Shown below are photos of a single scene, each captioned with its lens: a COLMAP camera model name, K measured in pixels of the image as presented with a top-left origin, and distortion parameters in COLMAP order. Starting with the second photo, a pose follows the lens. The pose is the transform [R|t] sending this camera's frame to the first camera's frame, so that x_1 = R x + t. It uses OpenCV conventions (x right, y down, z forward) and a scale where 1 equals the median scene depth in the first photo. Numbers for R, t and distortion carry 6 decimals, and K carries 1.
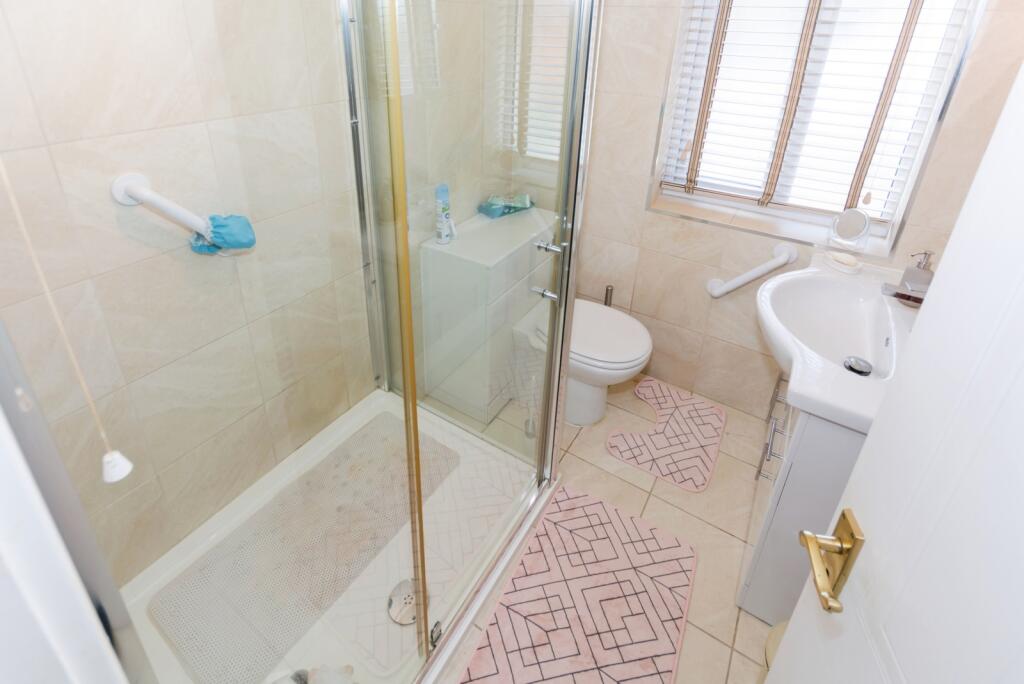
lens RADIAL K [[489.0, 0, 500.5], [0, 489.0, 225.2], [0, 0, 1]] dist [0.001239, 0.000493]
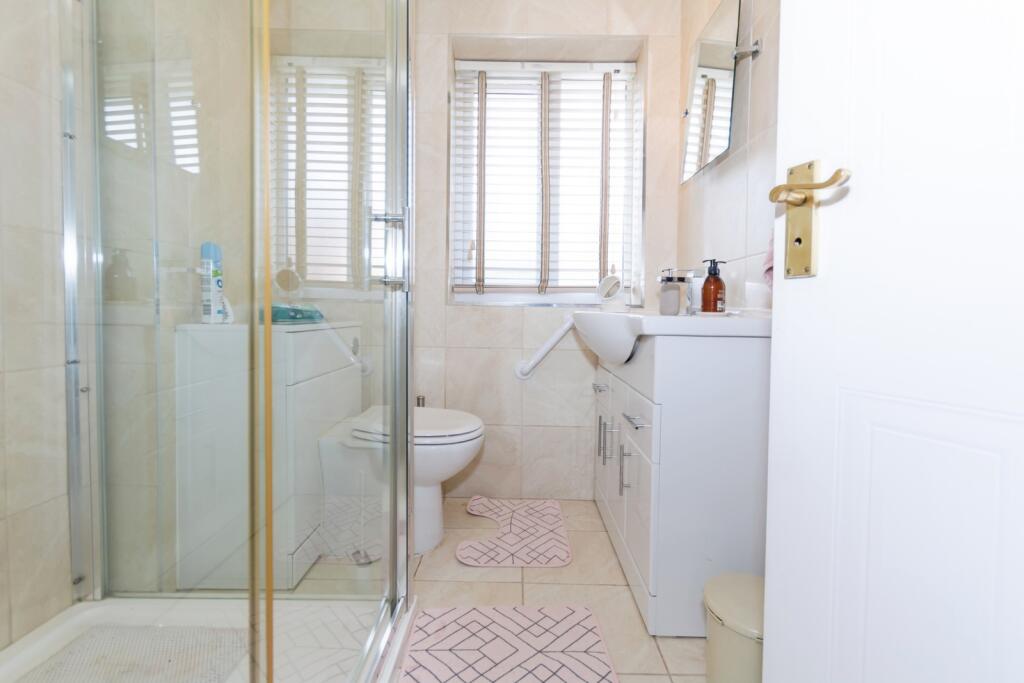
lens RADIAL K [[466.6, 0, 515.3], [0, 466.6, 318.5], [0, 0, 1]] dist [-0.000650, -0.000271]
pose [[0.844891, -0.039642, 0.533468, -0.102321], [0.223308, 0.932340, -0.284386, 0.323990], [-0.486100, 0.359402, 0.796578, 0.193662]]
